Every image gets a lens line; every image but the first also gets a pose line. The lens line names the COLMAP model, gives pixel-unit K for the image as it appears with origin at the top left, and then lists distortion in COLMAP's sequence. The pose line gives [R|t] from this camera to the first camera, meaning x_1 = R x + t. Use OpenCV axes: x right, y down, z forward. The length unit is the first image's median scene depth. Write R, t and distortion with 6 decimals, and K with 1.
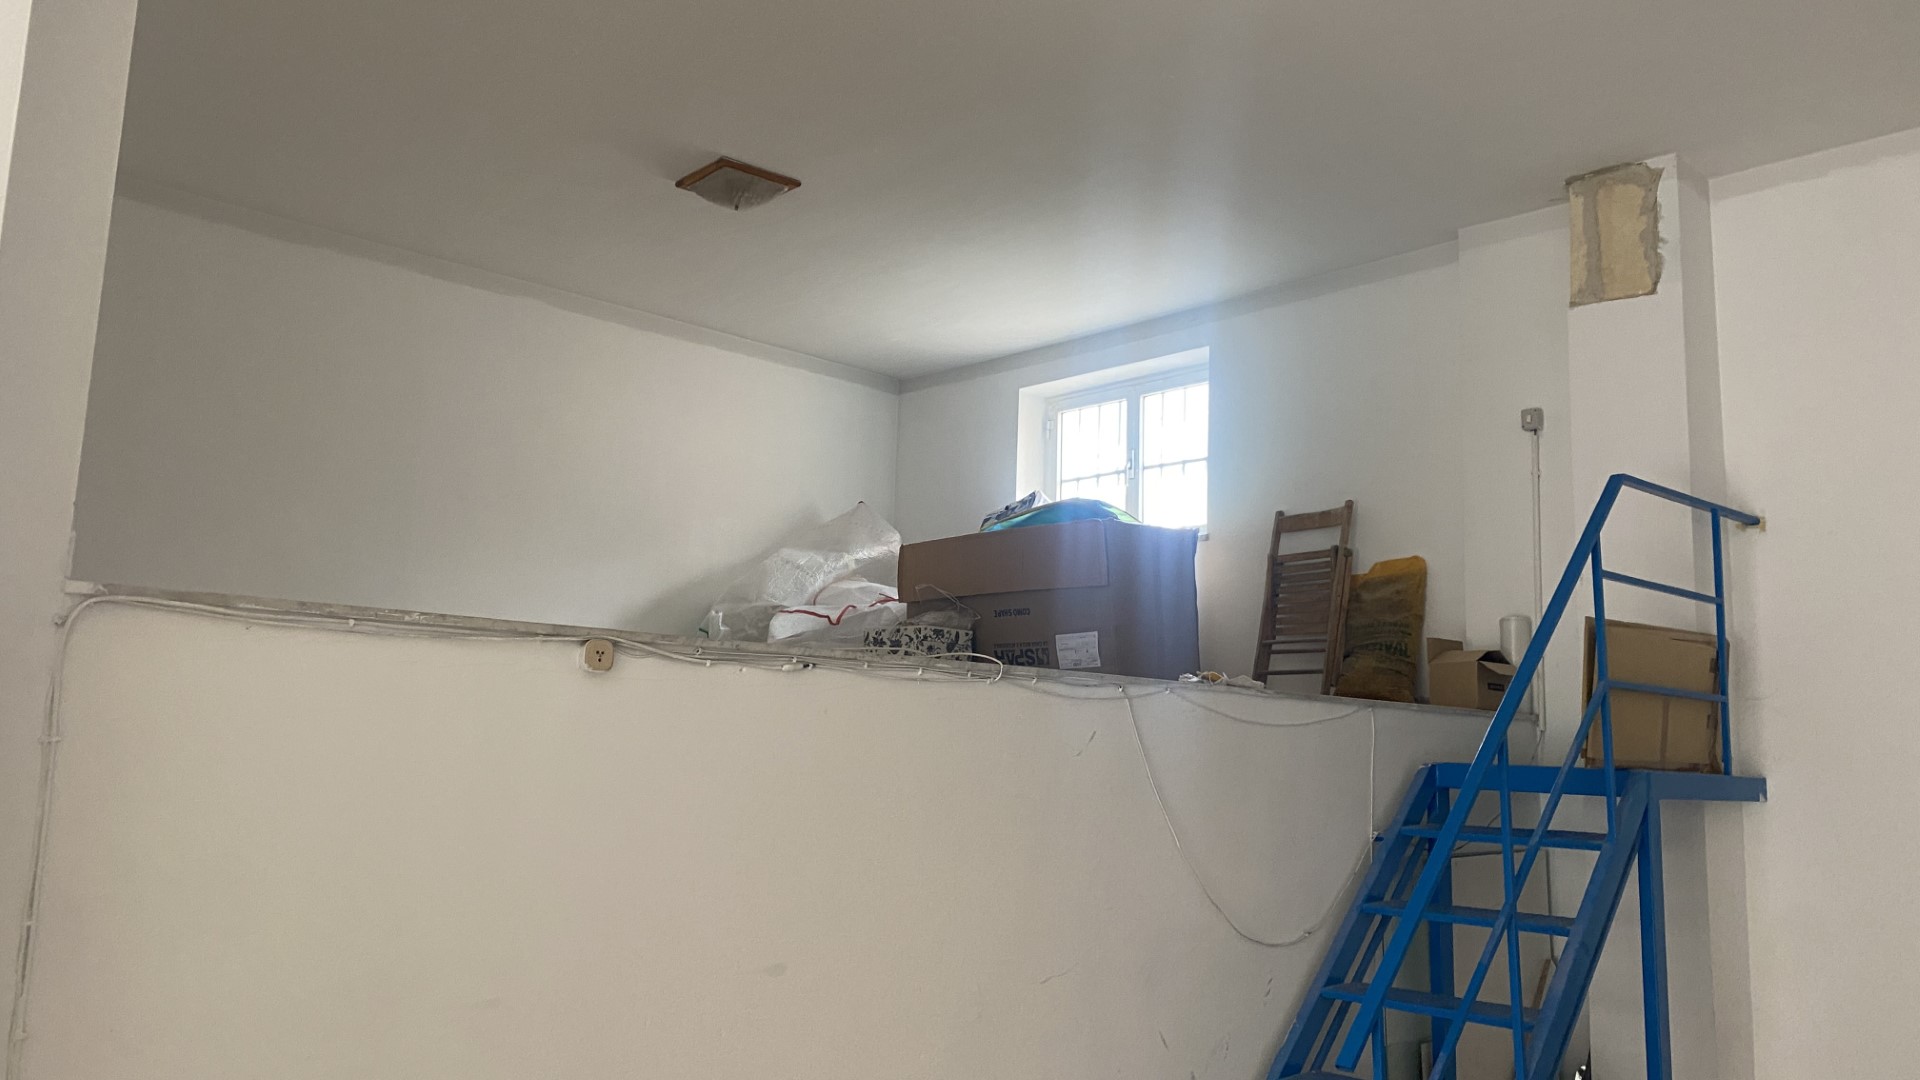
lens RADIAL K [[1457.7, 0, 960.0], [0, 1457.7, 540.0], [0, 0, 1]] dist [-0.002743, -0.010039]
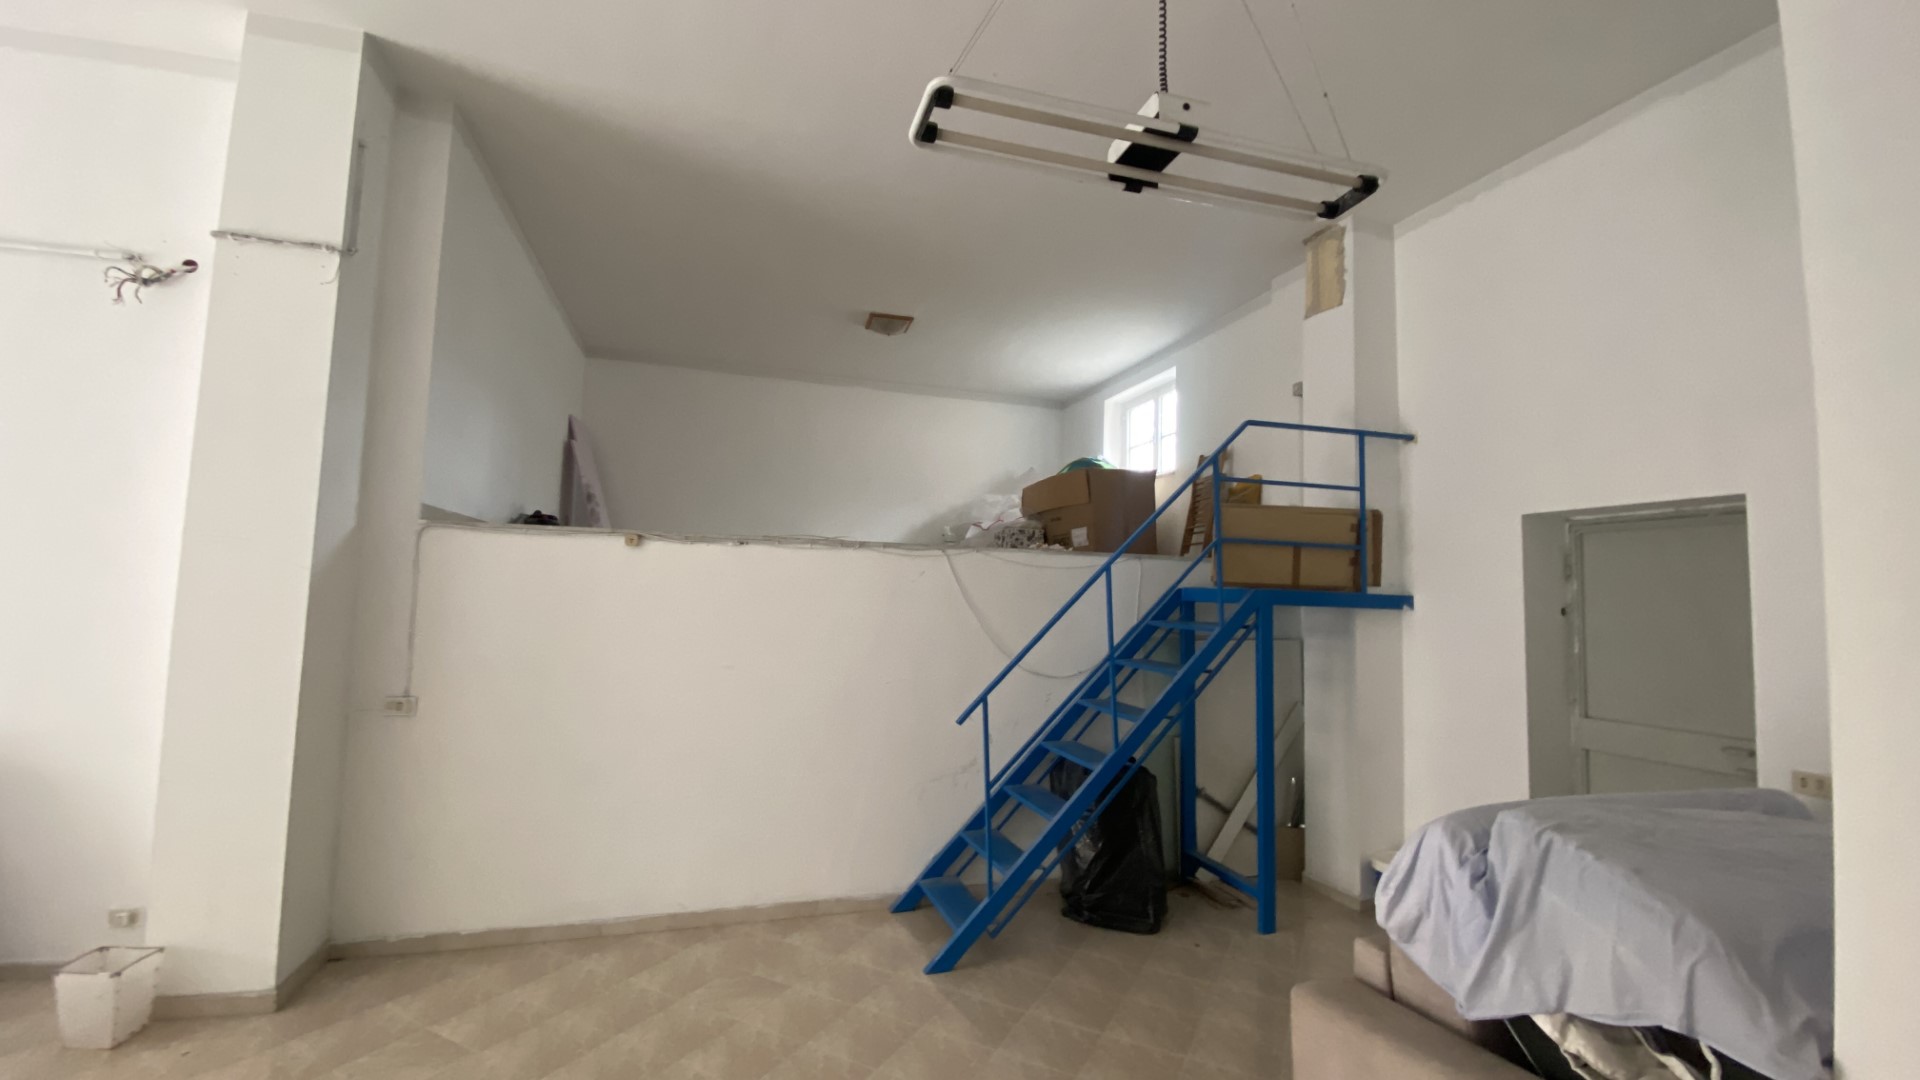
lens RADIAL K [[785.4, 0, 960.0], [0, 785.4, 540.0], [0, 0, 1]] dist [-0.000538, -0.000012]
pose [[0.898971, -0.040308, -0.436149, 0.434710], [0.064661, 0.997059, 0.041131, 0.029167], [0.433208, -0.065177, 0.898934, 0.000146]]
